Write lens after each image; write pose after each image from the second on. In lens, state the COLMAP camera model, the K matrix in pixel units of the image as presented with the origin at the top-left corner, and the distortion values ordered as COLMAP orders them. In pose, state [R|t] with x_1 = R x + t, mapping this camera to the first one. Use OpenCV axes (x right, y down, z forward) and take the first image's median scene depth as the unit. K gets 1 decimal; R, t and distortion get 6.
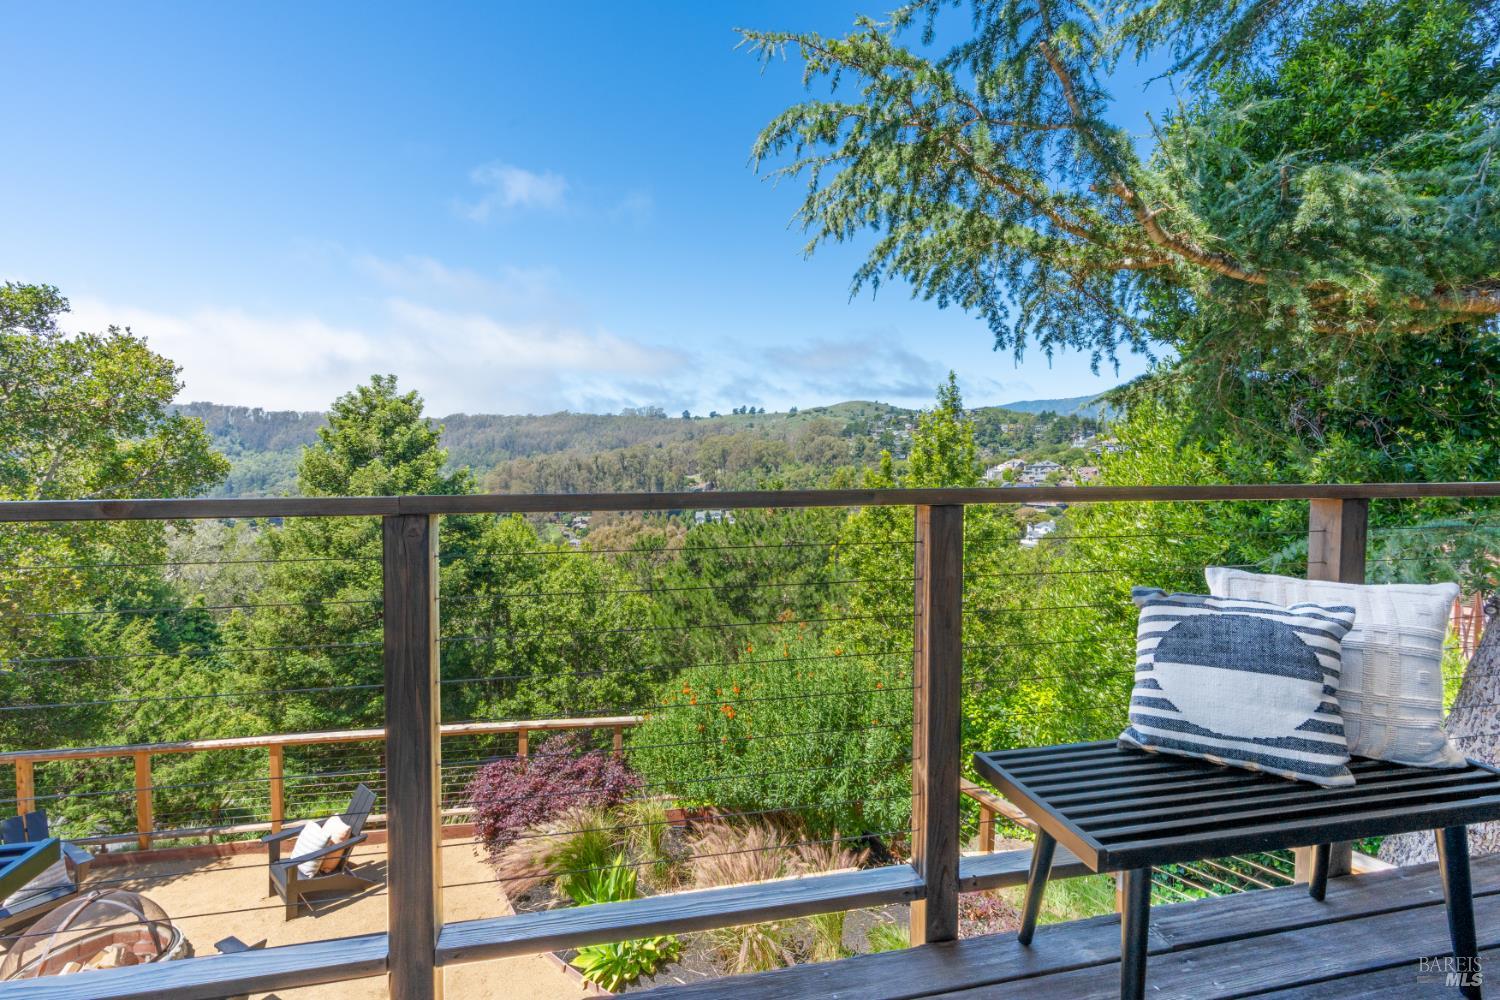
lens RADIAL K [[682.1, 0, 737.6], [0, 682.1, 488.1], [0, 0, 1]] dist [0.000480, 0.000365]
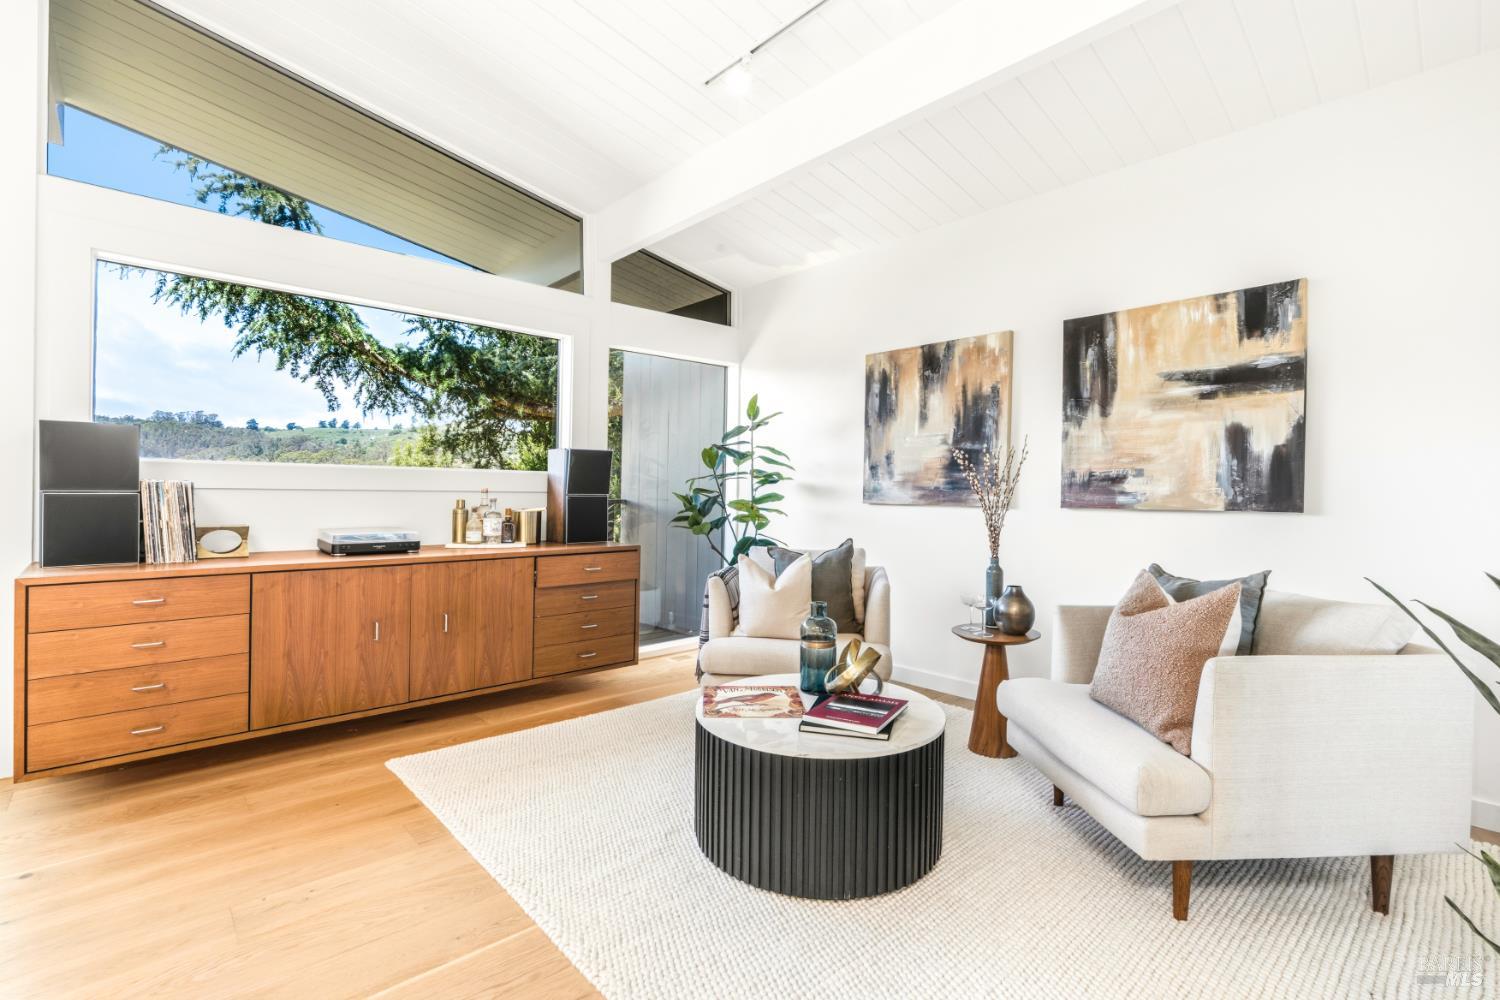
lens RADIAL K [[682.1, 0, 737.6], [0, 682.1, 488.1], [0, 0, 1]] dist [0.000480, 0.000365]
pose [[0.858058, 0.013961, 0.513364, 0.077026], [0.004153, 0.999409, -0.034119, 0.003825], [-0.513537, 0.031408, 0.857493, -0.146524]]
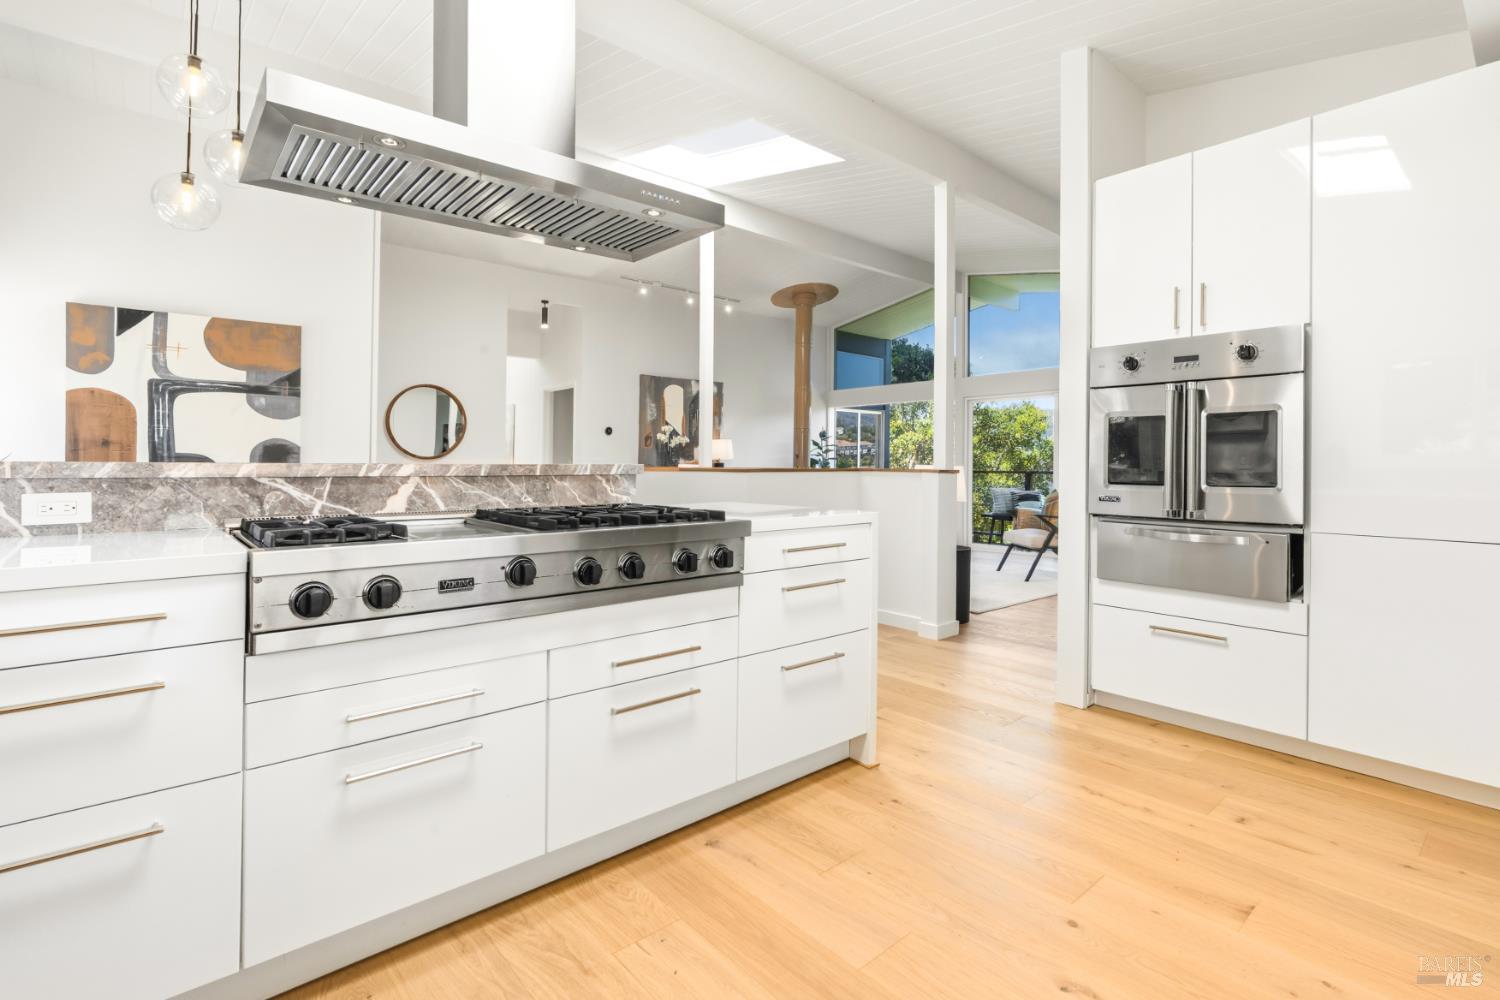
lens RADIAL K [[699.2, 0, 772.3], [0, 699.2, 459.0], [0, 0, 1]] dist [-0.025861, 0.000096]
pose [[0.523515, -0.001173, -0.852016, 0.196922], [-0.030252, 0.999343, -0.019963, 0.006883], [0.851479, 0.036226, 0.523135, -0.297284]]
